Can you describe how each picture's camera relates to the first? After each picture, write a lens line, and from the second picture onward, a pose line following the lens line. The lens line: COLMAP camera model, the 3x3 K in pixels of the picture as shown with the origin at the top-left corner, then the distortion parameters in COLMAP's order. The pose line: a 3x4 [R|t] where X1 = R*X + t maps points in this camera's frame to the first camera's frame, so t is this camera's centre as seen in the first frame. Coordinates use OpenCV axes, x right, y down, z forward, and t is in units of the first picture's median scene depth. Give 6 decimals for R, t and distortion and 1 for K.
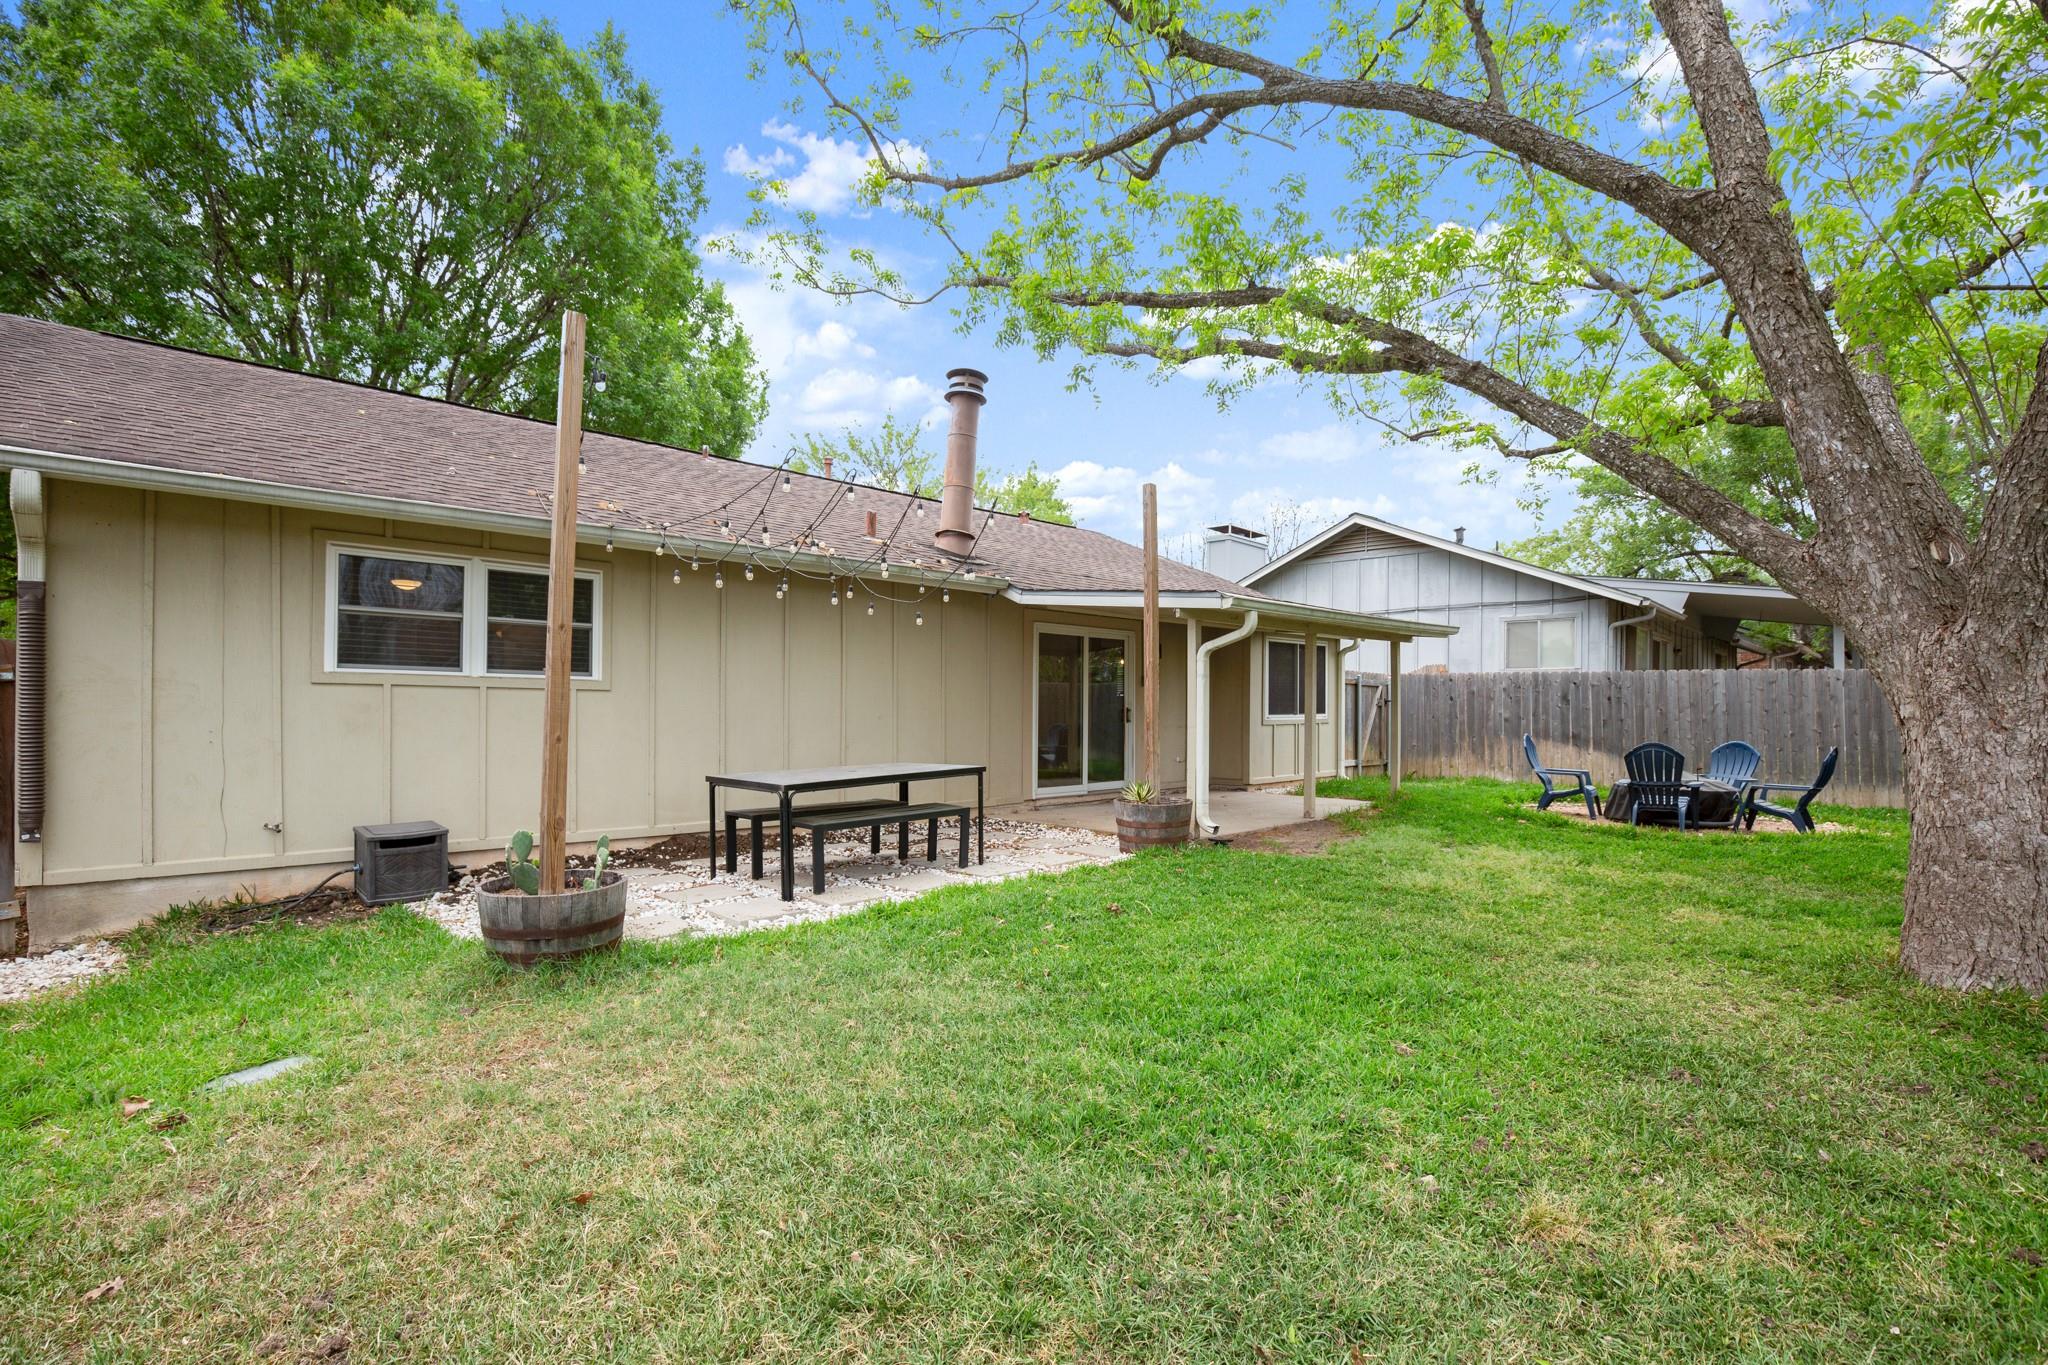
lens RADIAL K [[941.4, 0, 1060.7], [0, 941.4, 698.4], [0, 0, 1]] dist [-0.010282, 0.004874]
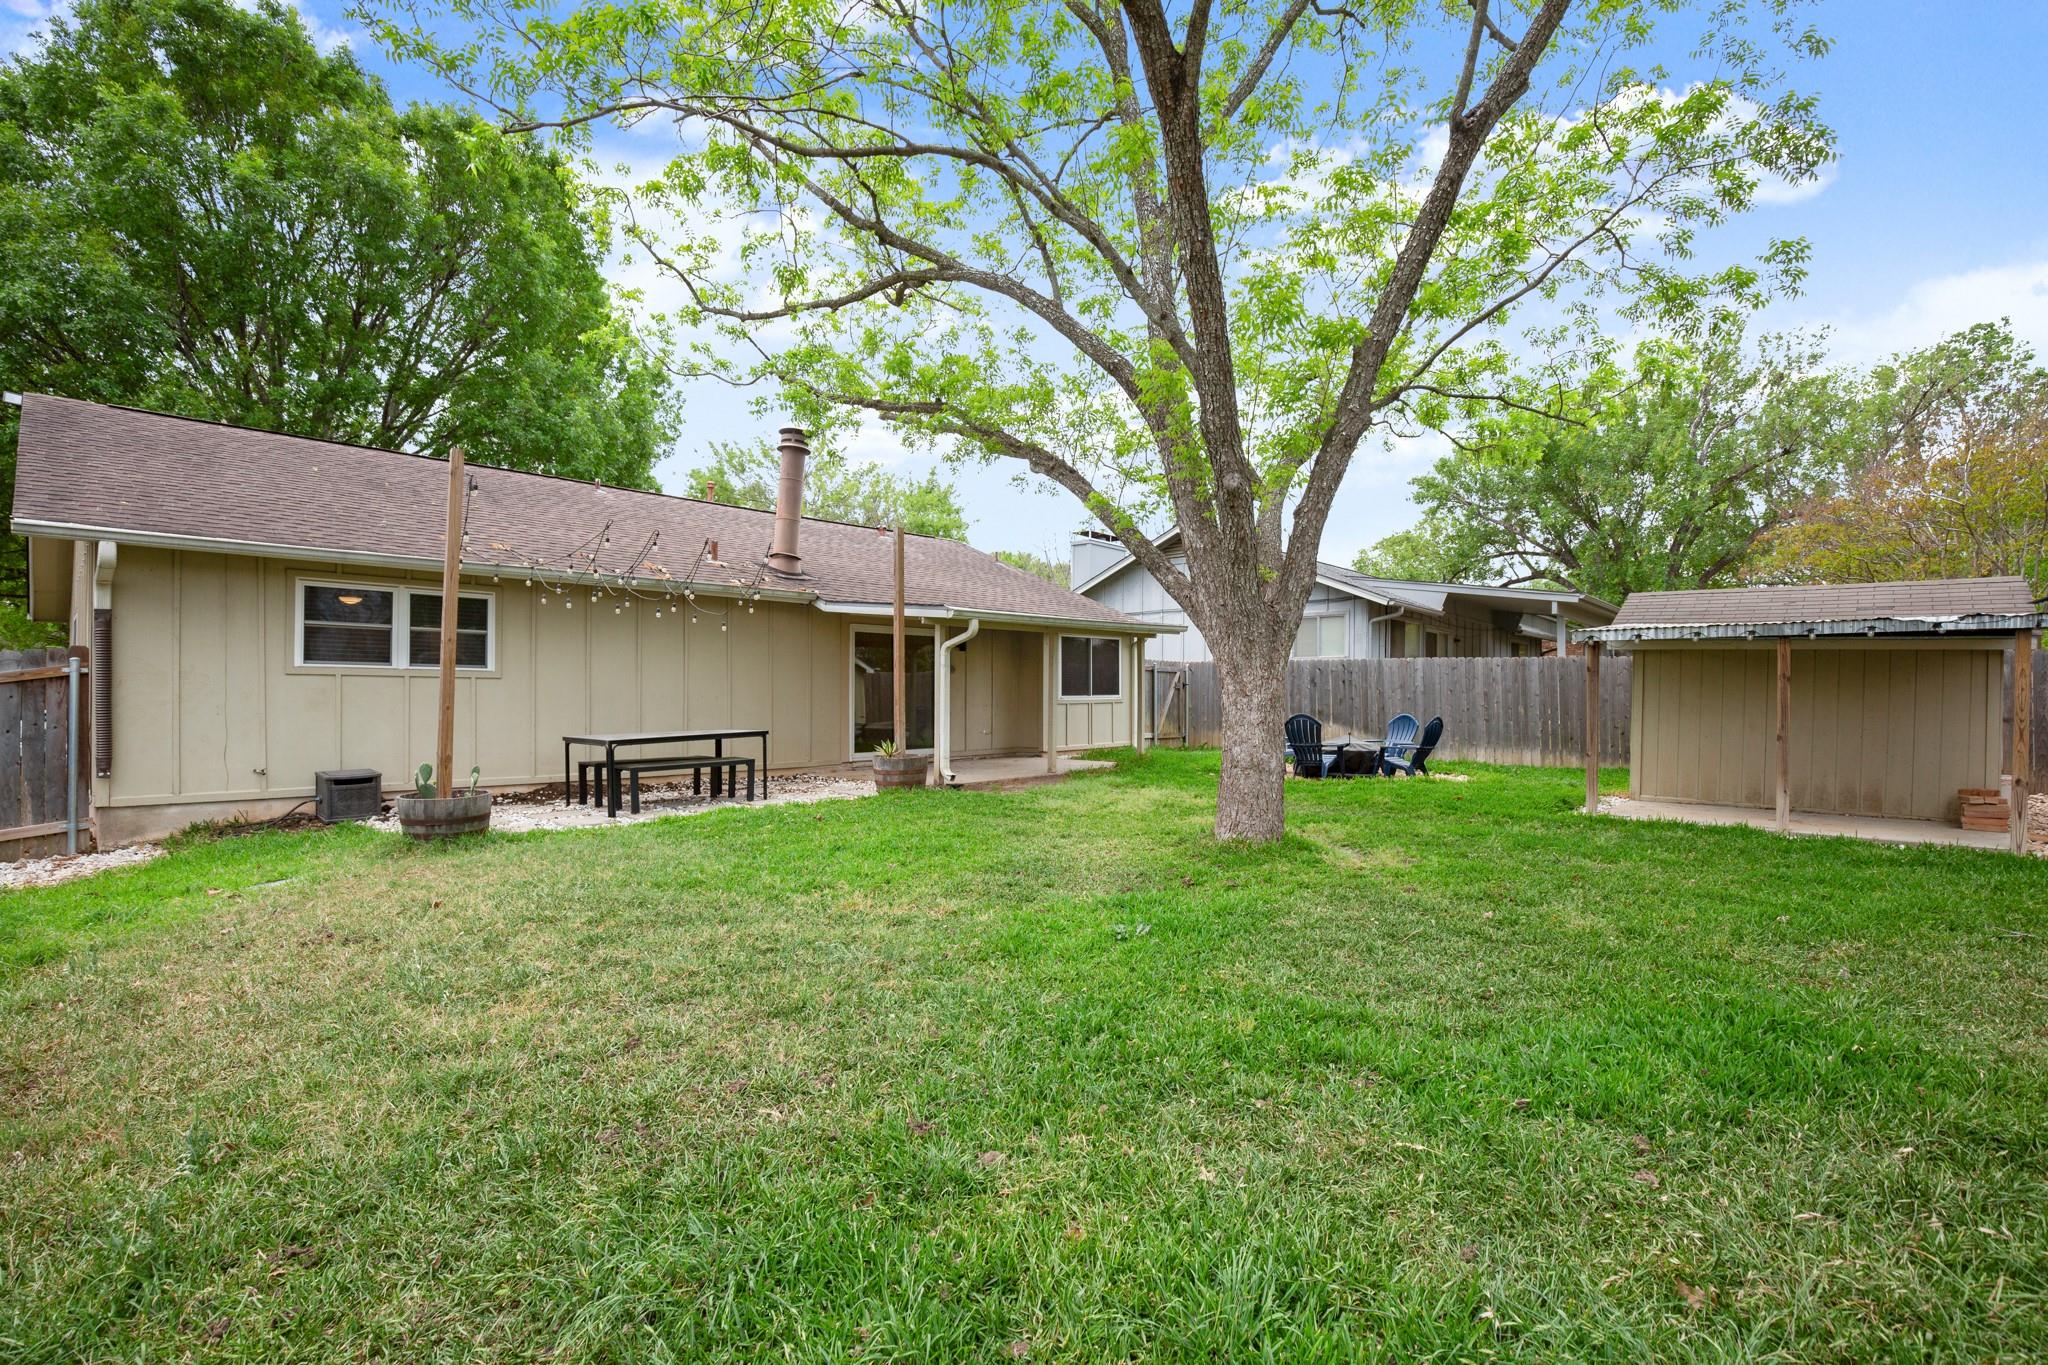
lens RADIAL K [[932.3, 0, 1034.5], [0, 932.3, 687.3], [0, 0, 1]] dist [0.002560, -0.000193]
pose [[0.999611, -0.004394, 0.027543, 0.269190], [0.004325, 0.999987, 0.002542, 0.004890], [-0.027554, -0.002422, 0.999617, -0.398309]]
